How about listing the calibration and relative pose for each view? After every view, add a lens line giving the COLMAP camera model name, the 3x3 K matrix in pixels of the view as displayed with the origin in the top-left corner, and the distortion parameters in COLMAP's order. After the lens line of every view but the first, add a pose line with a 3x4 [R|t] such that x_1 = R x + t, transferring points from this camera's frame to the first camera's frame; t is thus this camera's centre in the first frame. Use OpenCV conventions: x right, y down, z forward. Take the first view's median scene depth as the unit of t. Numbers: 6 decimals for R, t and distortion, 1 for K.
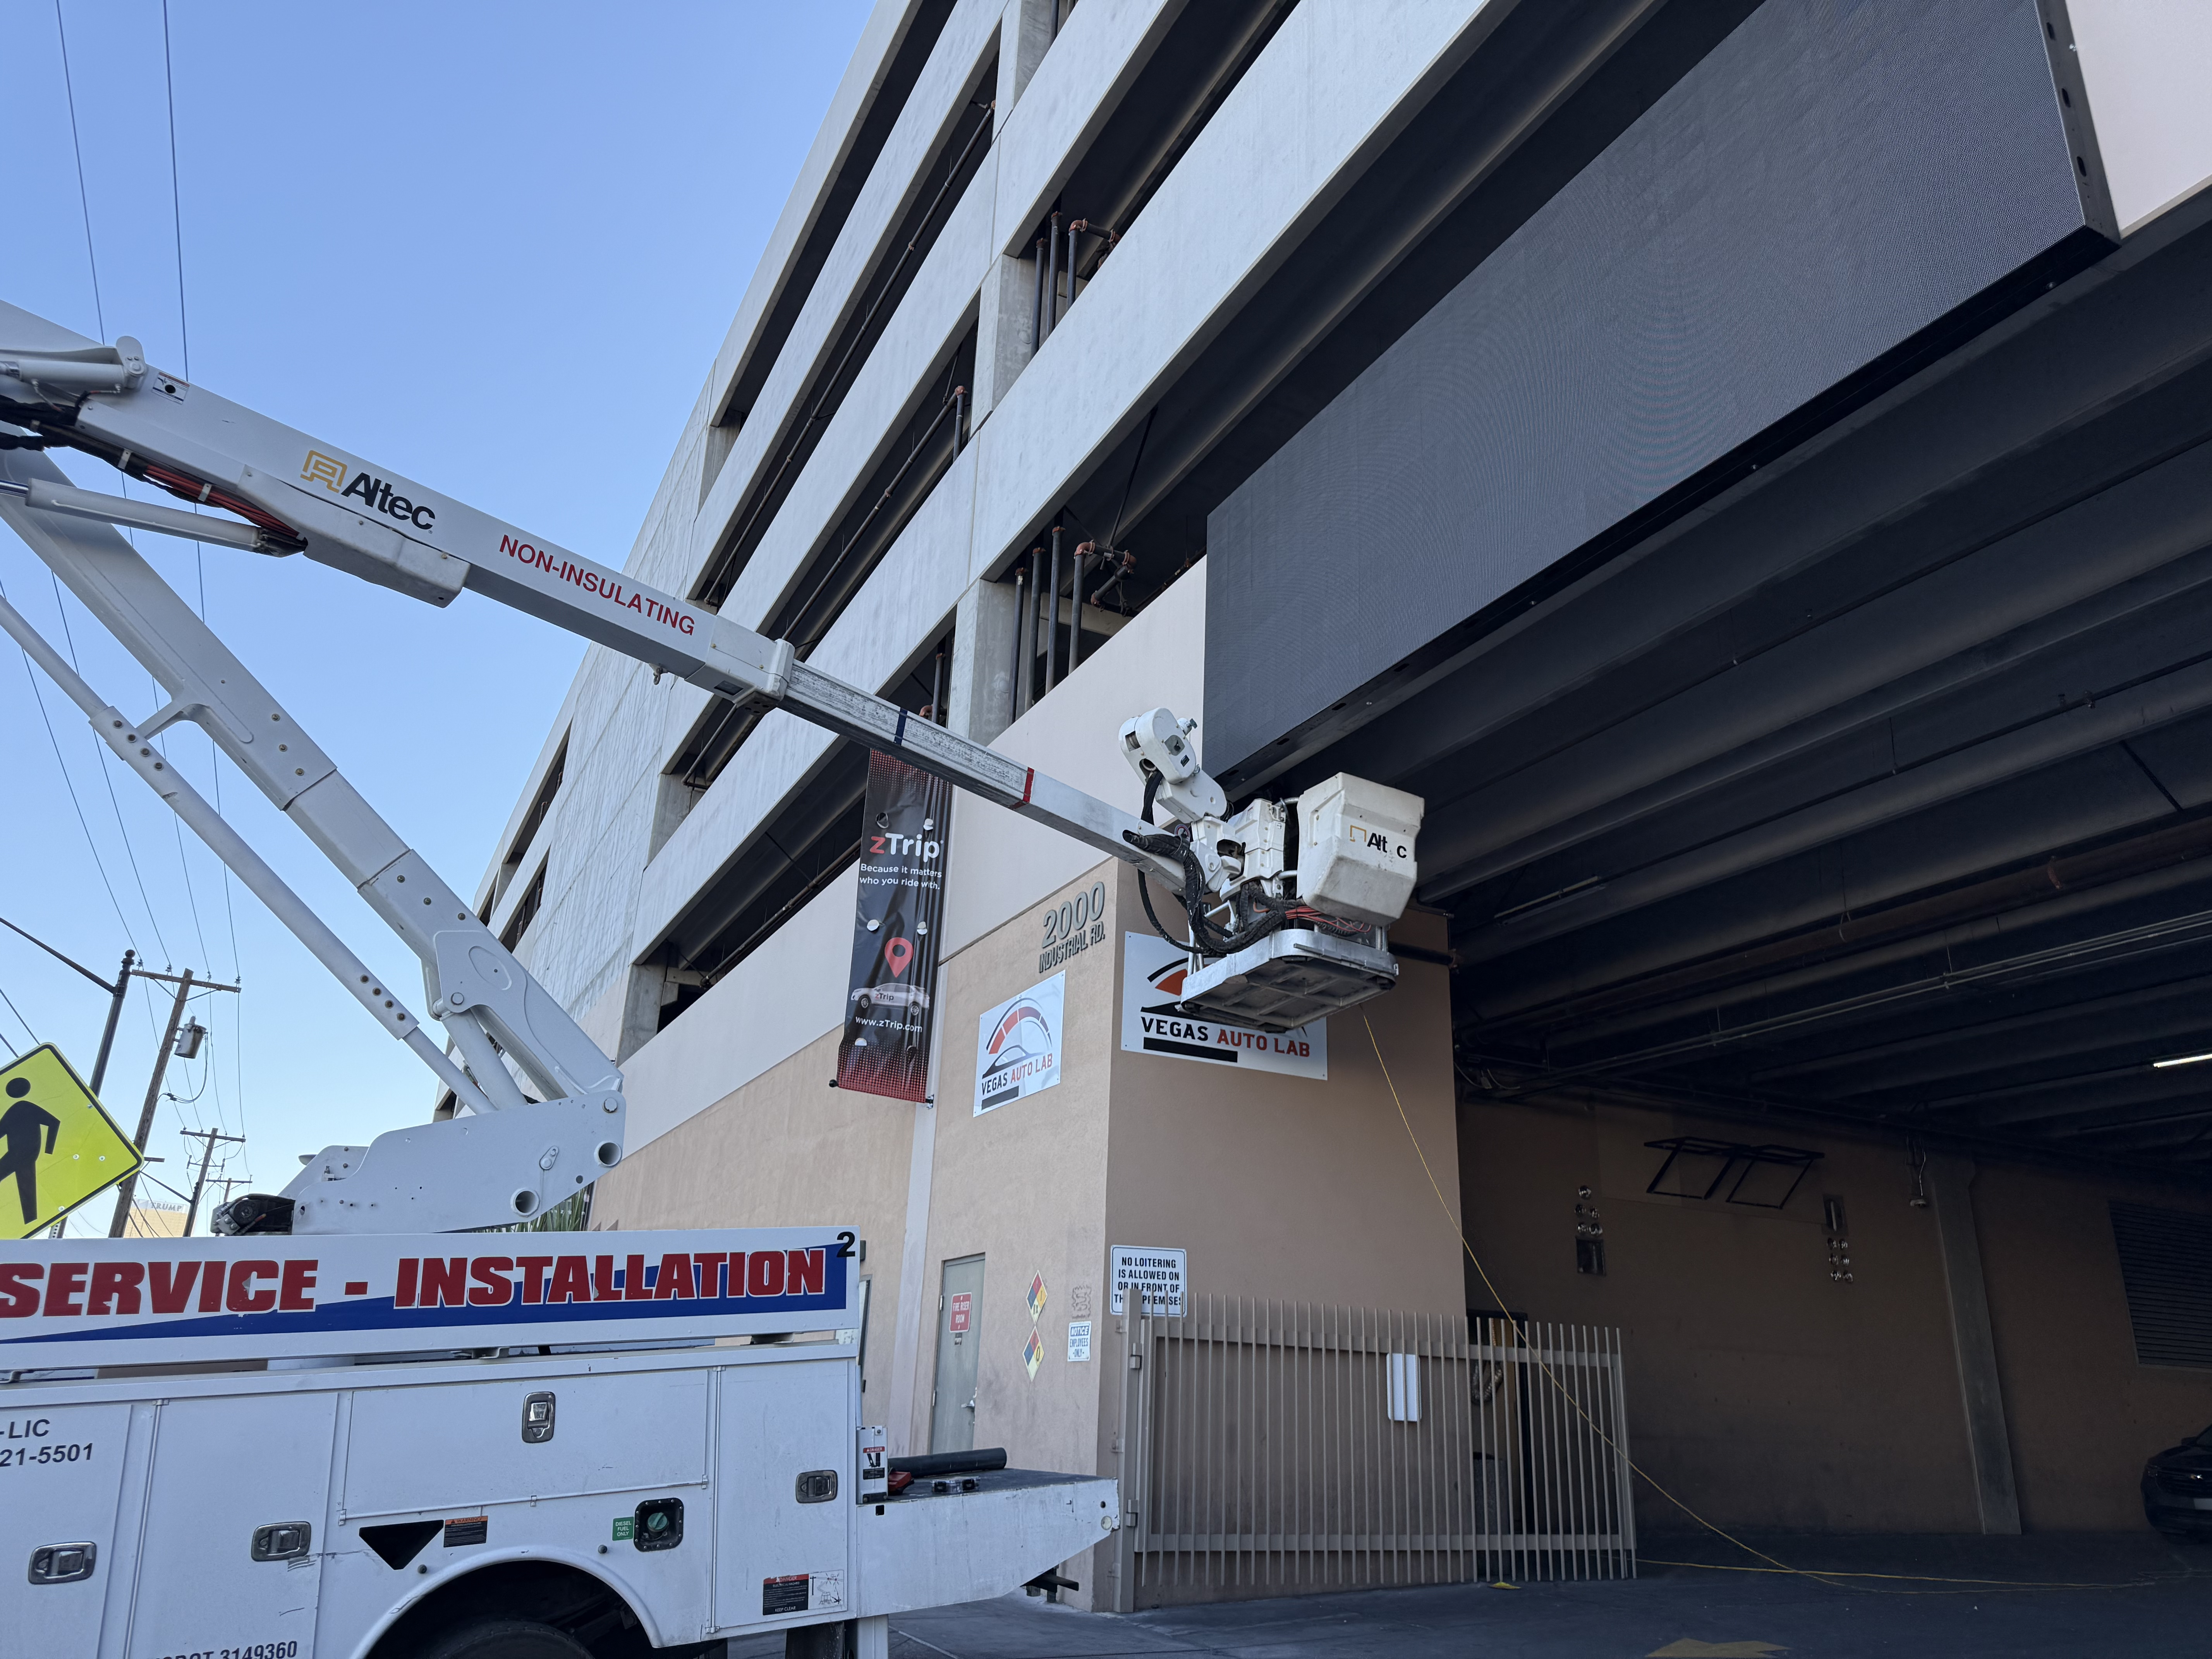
lens RADIAL K [[1558.6, 0, 1122.0], [0, 1558.6, 819.8], [0, 0, 1]] dist [0.055623, -0.071446]
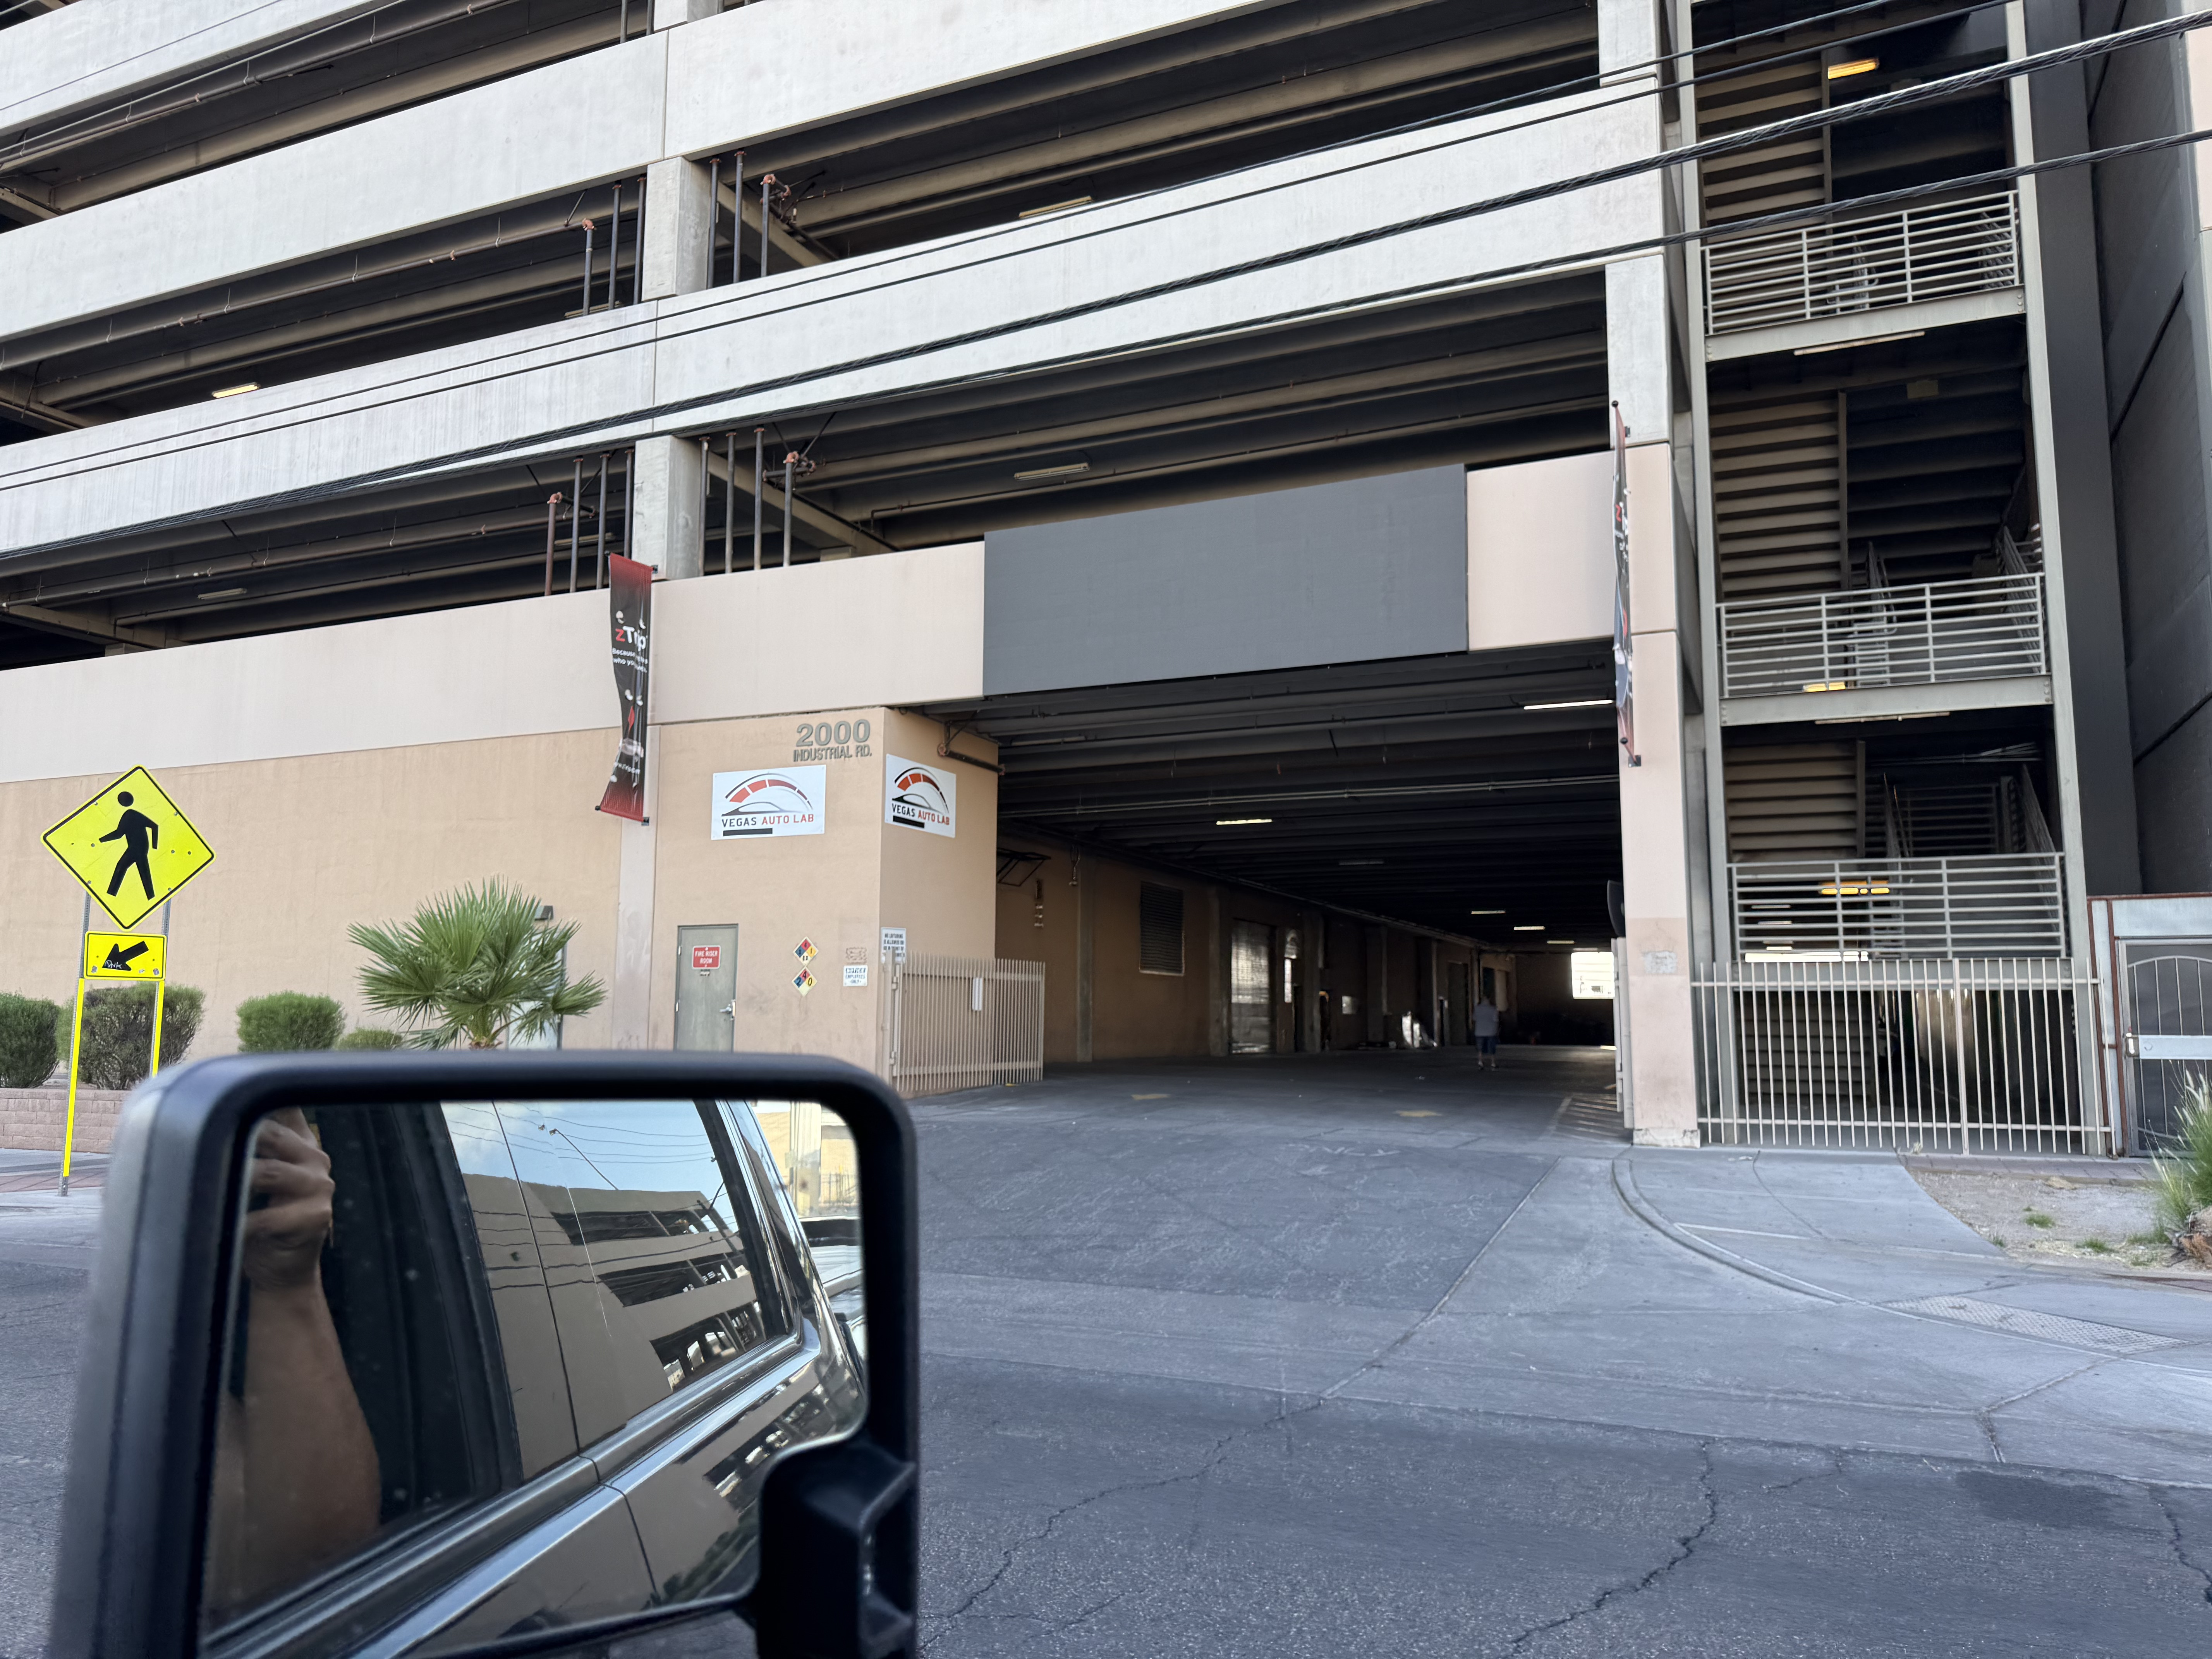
lens RADIAL K [[1558.6, 0, 1125.4], [0, 1558.6, 843.9], [0, 0, 1]] dist [0.055623, -0.071446]
pose [[0.774098, 0.042994, 0.631605, -0.880776], [-0.204431, 0.961217, 0.185121, -0.206380], [-0.599150, -0.272421, 0.752865, -0.493286]]
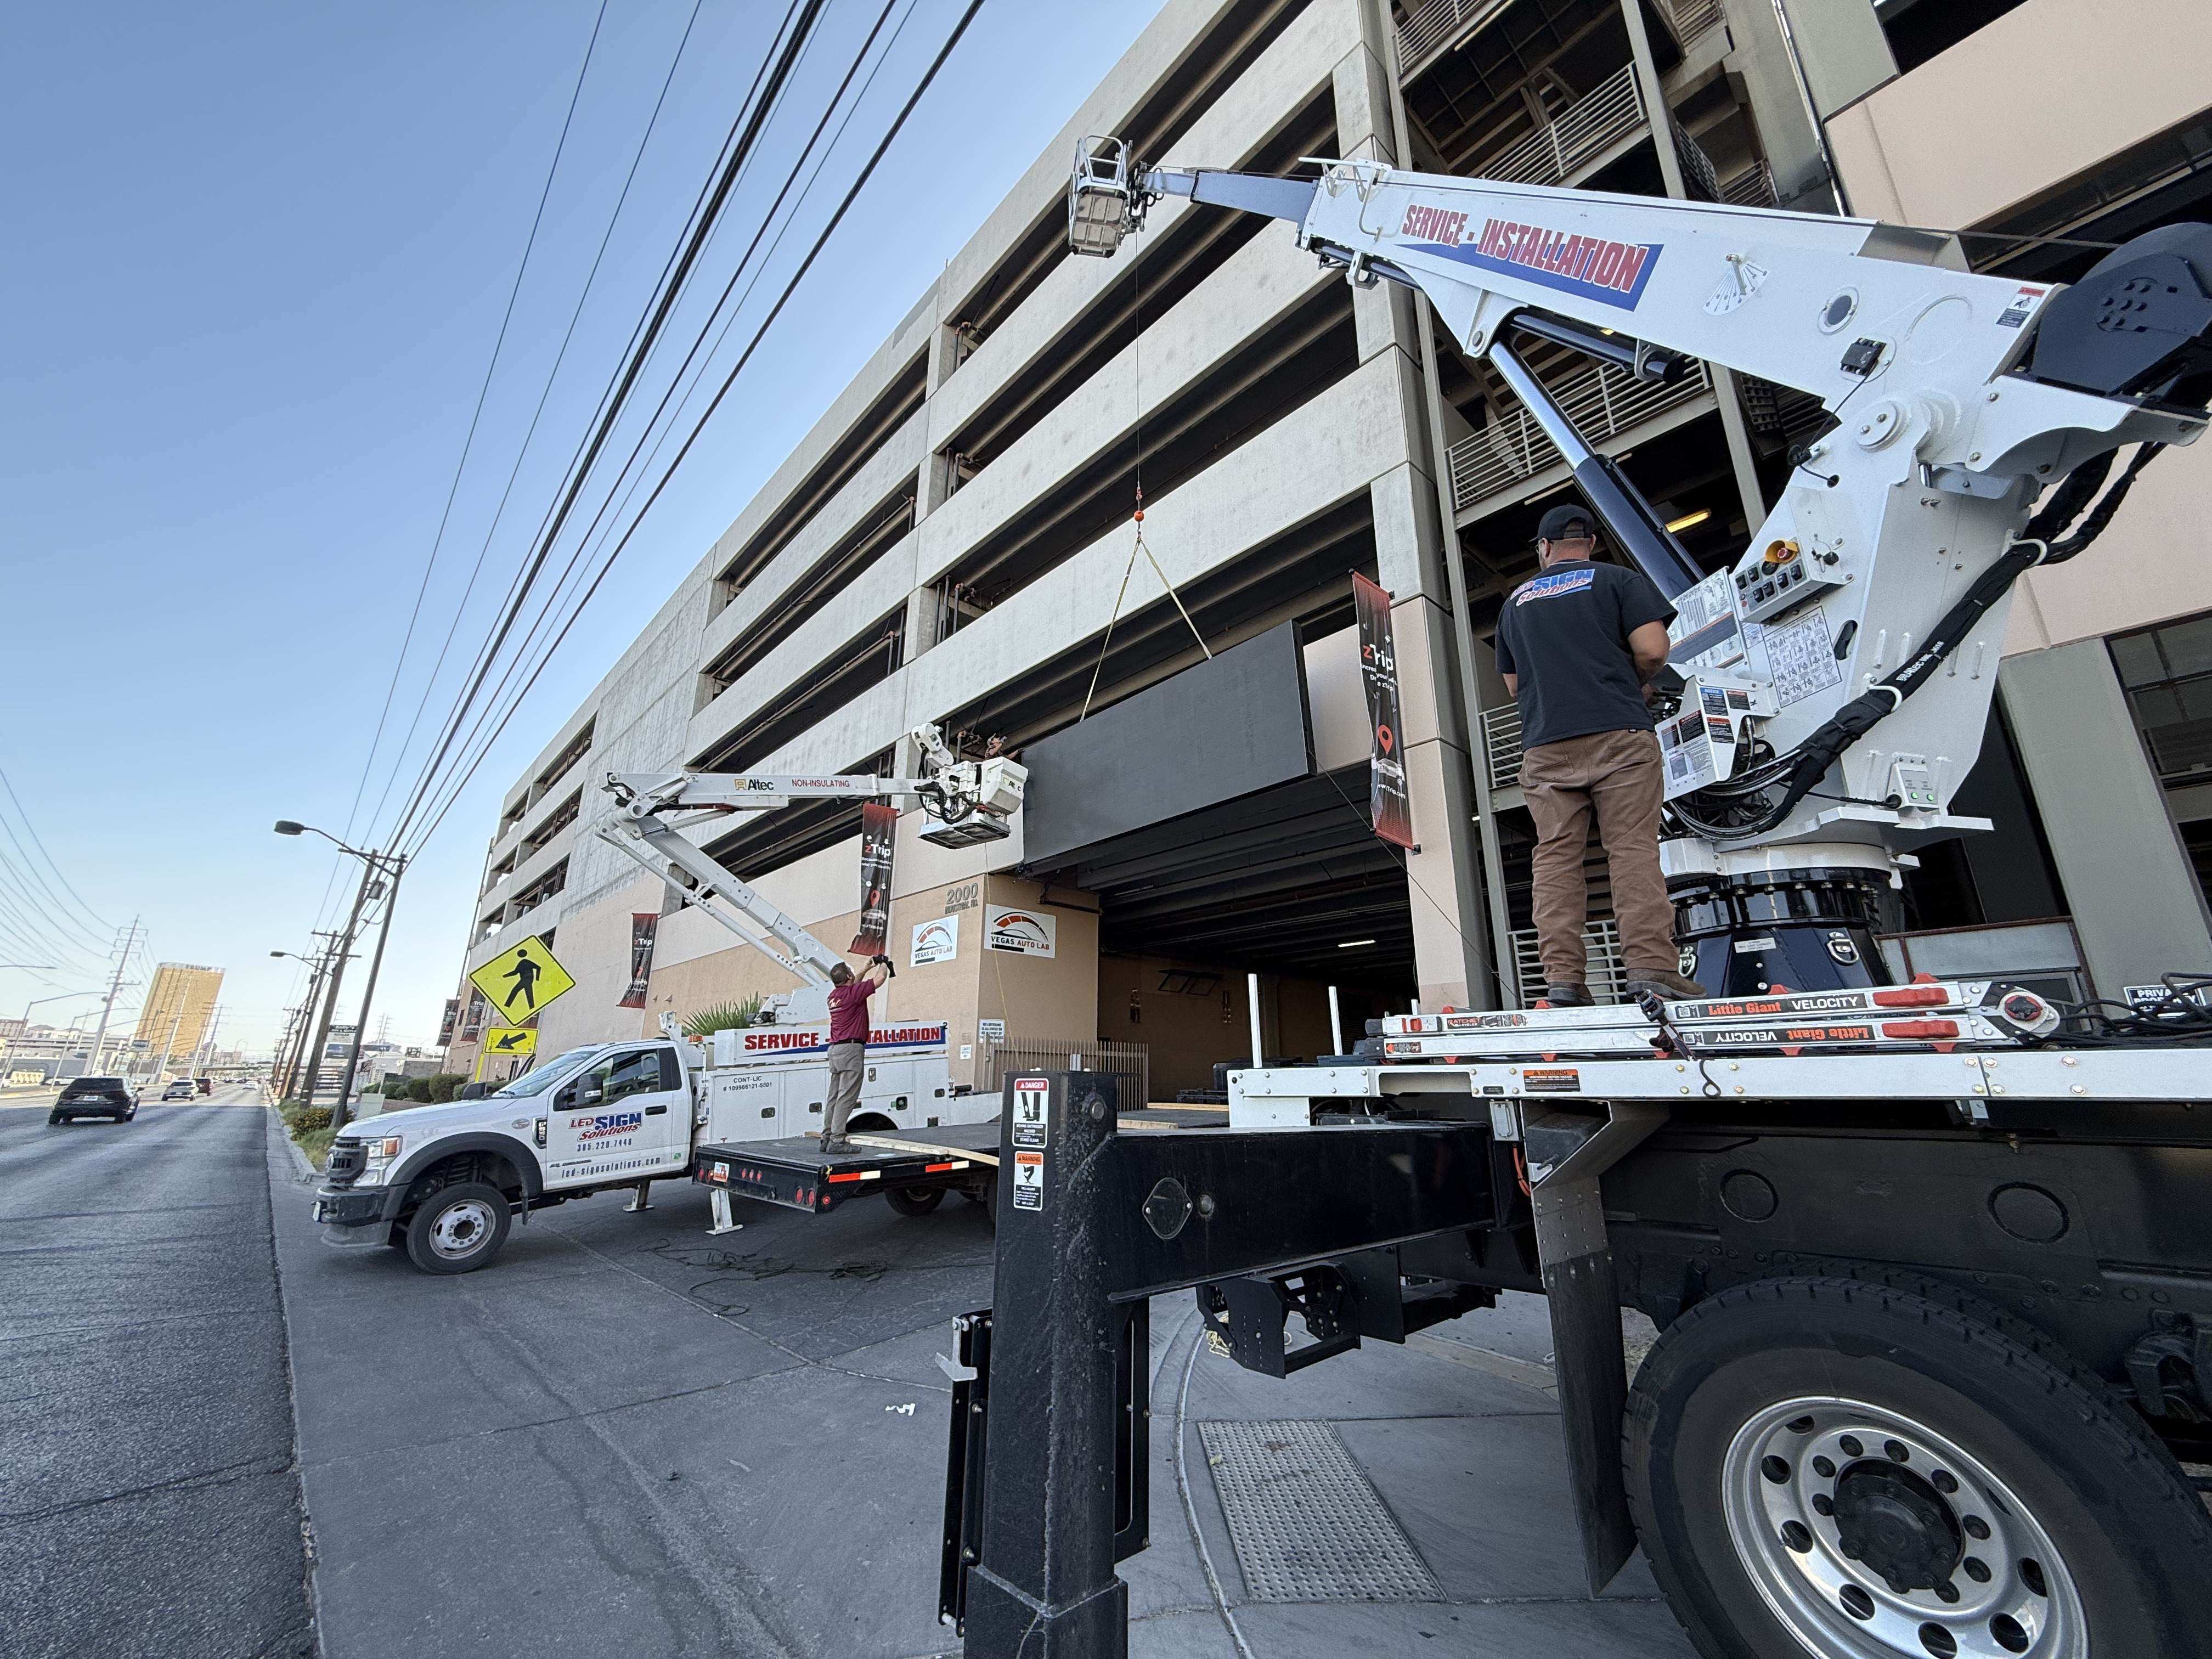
lens RADIAL K [[877.4, 0, 1101.3], [0, 877.4, 827.4], [0, 0, 1]] dist [0.001149, 0.000089]
pose [[0.965813, 0.052634, 0.253842, -0.196501], [-0.071292, 0.995344, 0.064863, -0.171132], [-0.249246, -0.080743, 0.965068, -0.498520]]
